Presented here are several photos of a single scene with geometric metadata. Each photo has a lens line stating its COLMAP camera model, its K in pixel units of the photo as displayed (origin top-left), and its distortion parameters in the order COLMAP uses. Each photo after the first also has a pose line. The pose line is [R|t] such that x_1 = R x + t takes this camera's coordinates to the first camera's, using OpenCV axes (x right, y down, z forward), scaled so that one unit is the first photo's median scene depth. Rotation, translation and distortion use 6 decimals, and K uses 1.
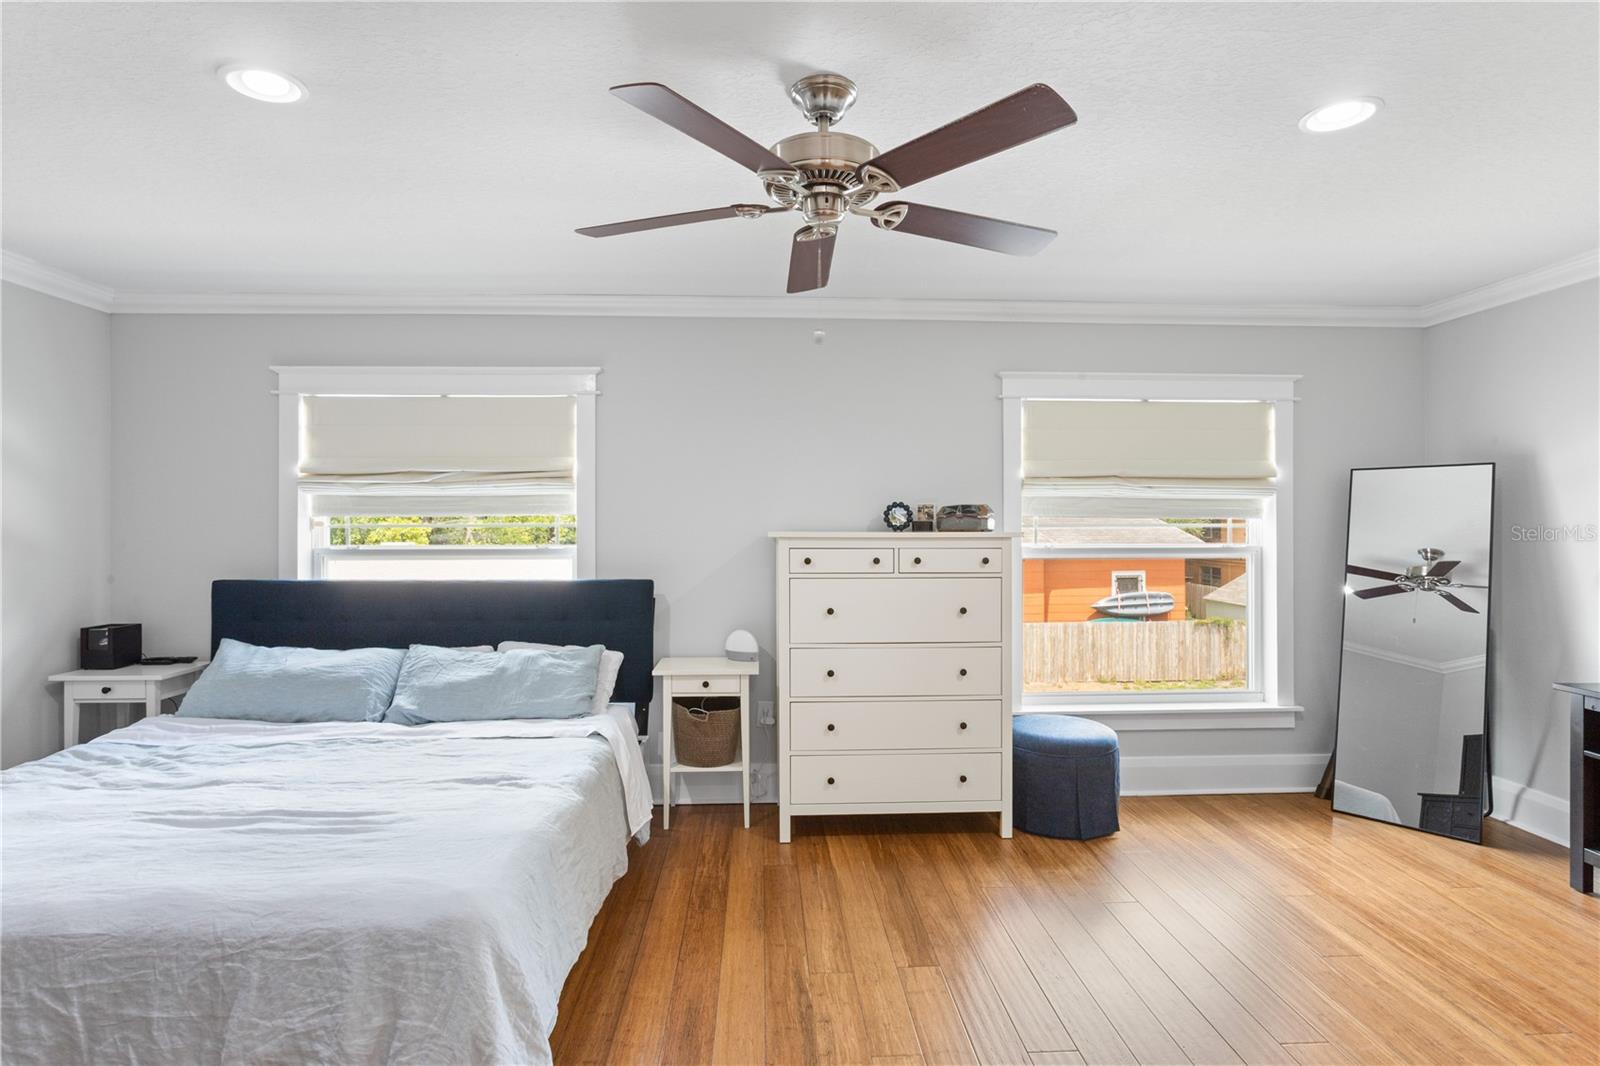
lens RADIAL K [[830.4, 0, 802.2], [0, 830.4, 528.0], [0, 0, 1]] dist [-0.020849, 0.007832]
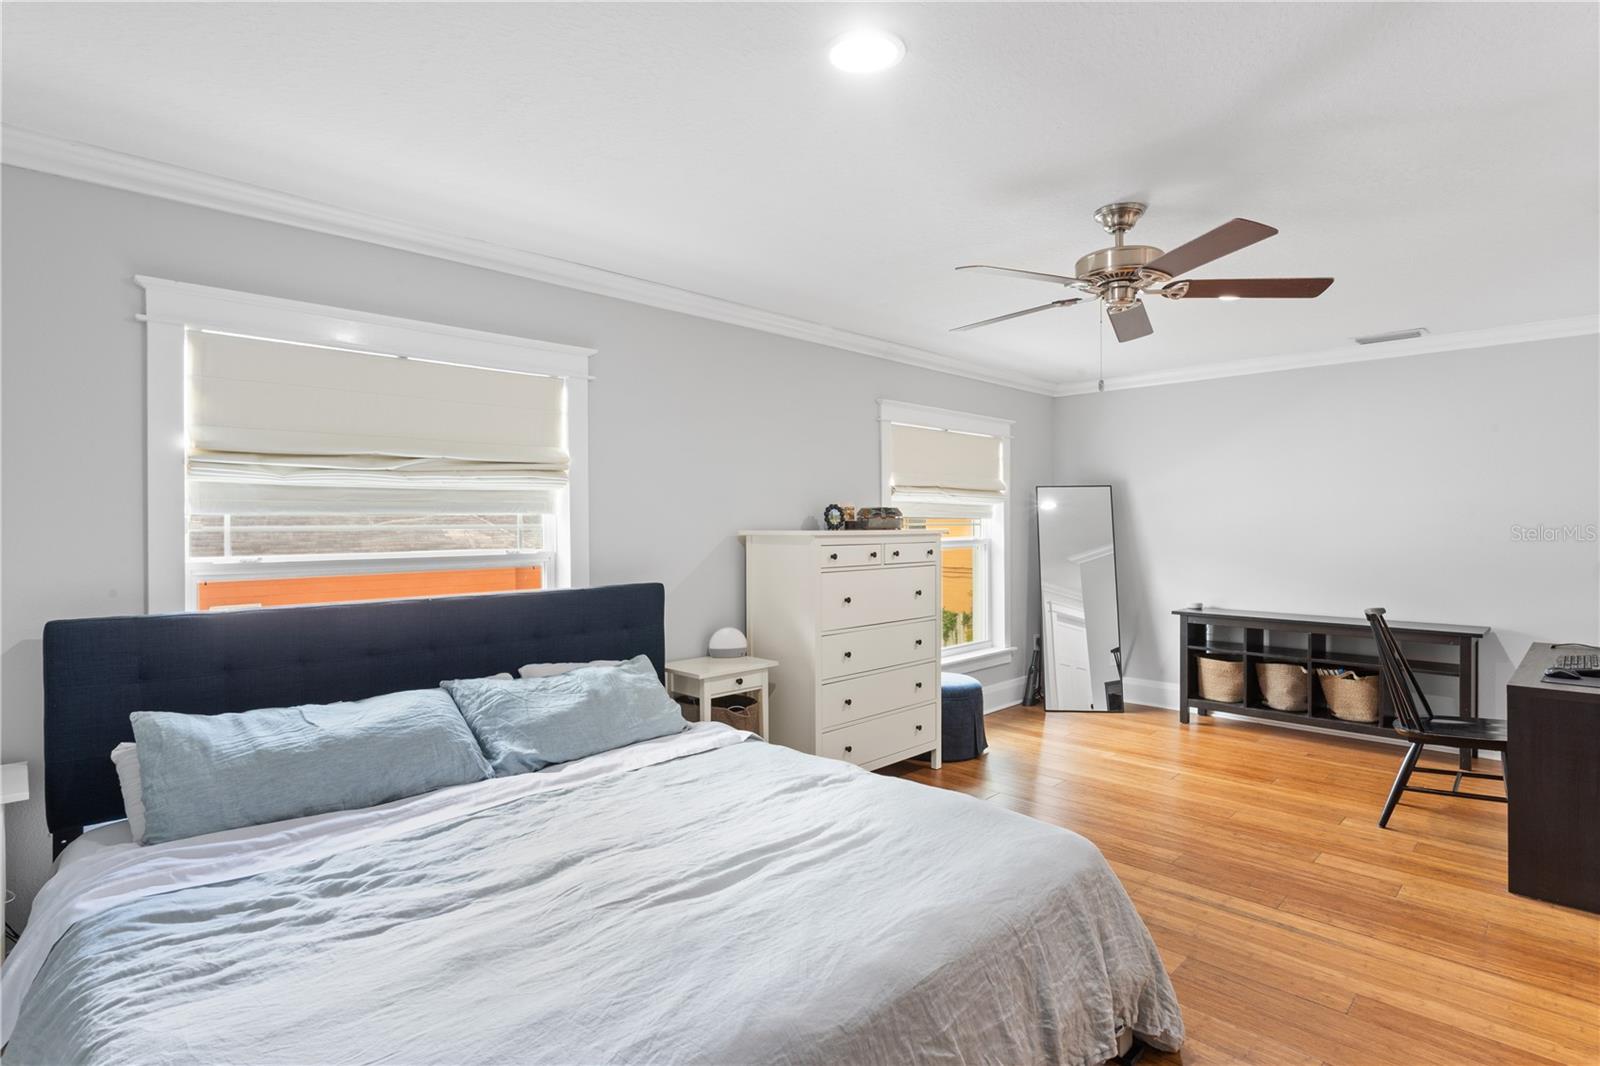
lens RADIAL K [[830.4, 0, 815.5], [0, 830.4, 531.9], [0, 0, 1]] dist [-0.020849, 0.007832]
pose [[0.722687, -0.010153, 0.691101, -0.722606], [0.008029, 0.999948, 0.006294, -0.000557], [-0.691129, 0.001000, 0.722731, 0.193101]]
